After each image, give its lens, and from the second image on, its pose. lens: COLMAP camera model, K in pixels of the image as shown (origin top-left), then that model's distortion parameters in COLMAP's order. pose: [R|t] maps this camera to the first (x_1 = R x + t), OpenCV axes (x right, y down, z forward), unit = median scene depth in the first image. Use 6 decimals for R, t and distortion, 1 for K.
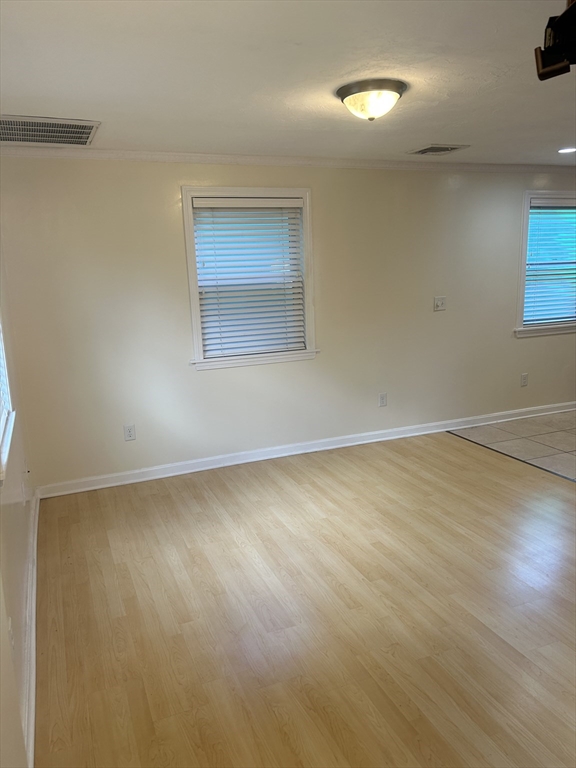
lens RADIAL K [[577.8, 0, 280.0], [0, 577.8, 391.4], [0, 0, 1]] dist [0.064702, -0.073539]
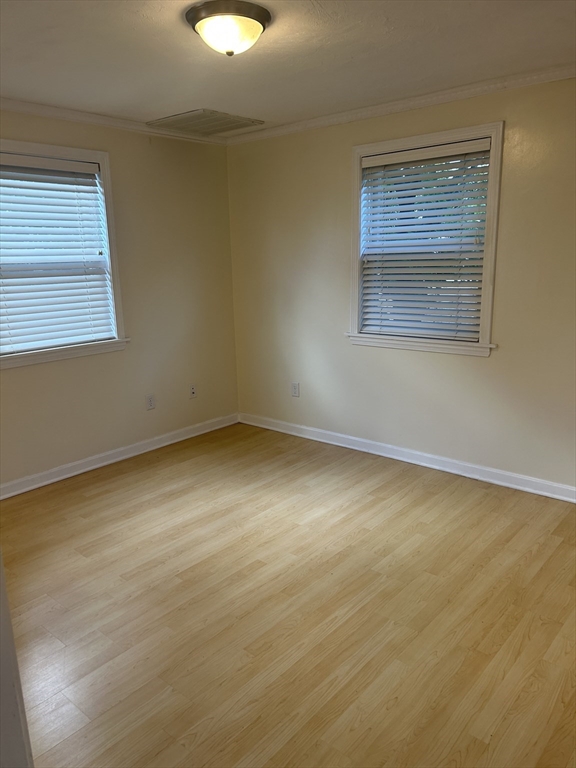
lens RADIAL K [[576.9, 0, 278.8], [0, 576.9, 393.0], [0, 0, 1]] dist [0.056370, -0.061374]
pose [[0.450842, 0.238141, -0.860250, 0.688391], [-0.181616, 0.968067, 0.172806, -0.107835], [0.873932, 0.078327, 0.479696, 0.478928]]
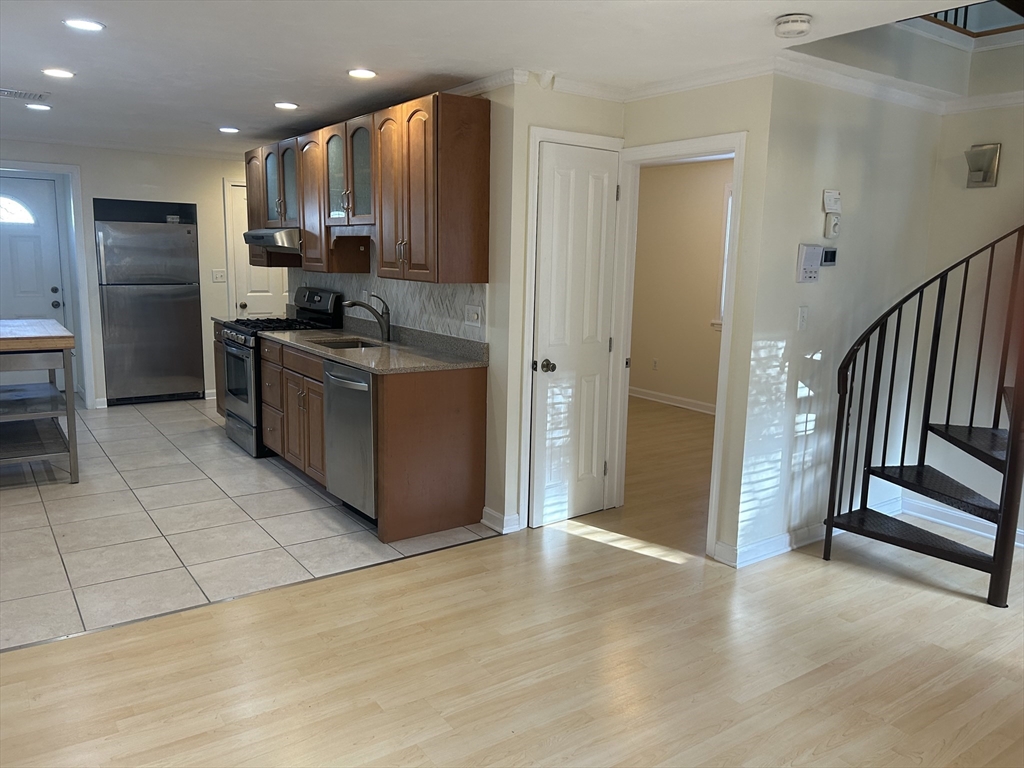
lens RADIAL K [[769.2, 0, 512.0], [0, 769.2, 384.0], [0, 0, 1]] dist [0.056370, -0.061374]
pose [[-0.227757, -0.136444, 0.964111, -0.345368], [0.189119, 0.965080, 0.181258, -0.171314], [-0.955176, 0.223614, -0.193999, 0.923439]]
